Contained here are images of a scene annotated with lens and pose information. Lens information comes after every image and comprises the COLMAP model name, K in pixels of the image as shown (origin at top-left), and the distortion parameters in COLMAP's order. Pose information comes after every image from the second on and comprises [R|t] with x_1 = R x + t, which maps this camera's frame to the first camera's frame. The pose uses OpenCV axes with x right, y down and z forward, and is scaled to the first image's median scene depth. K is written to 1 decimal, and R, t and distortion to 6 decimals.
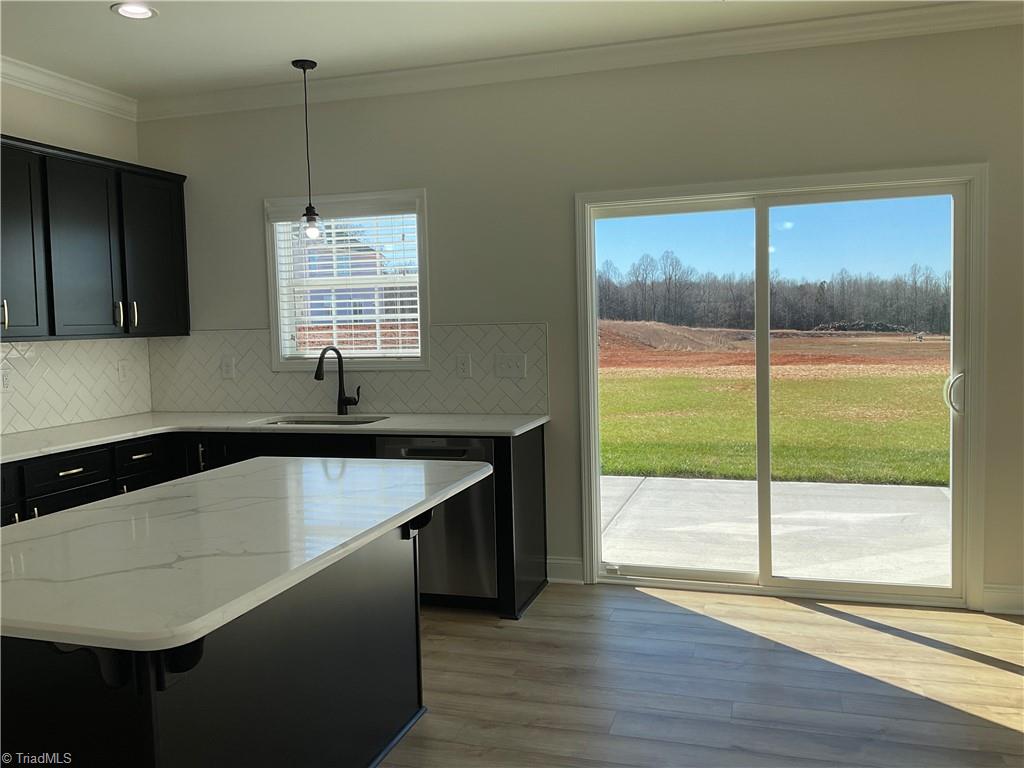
lens RADIAL K [[853.7, 0, 508.7], [0, 853.7, 377.9], [0, 0, 1]] dist [0.084353, -0.160801]
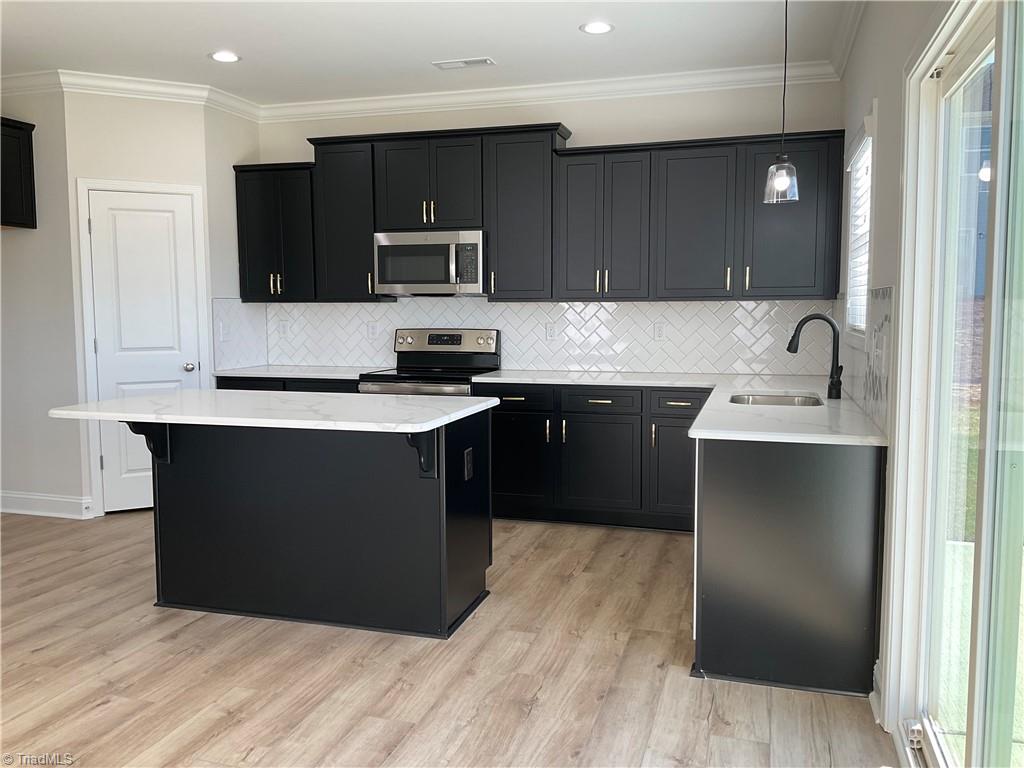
lens RADIAL K [[853.7, 0, 514.1], [0, 853.7, 384.4], [0, 0, 1]] dist [0.084353, -0.160801]
pose [[-0.002439, 0.118482, -0.992953, 0.883309], [-0.051218, 0.991638, 0.118451, -0.073551], [0.998685, 0.051146, 0.003650, 0.967082]]
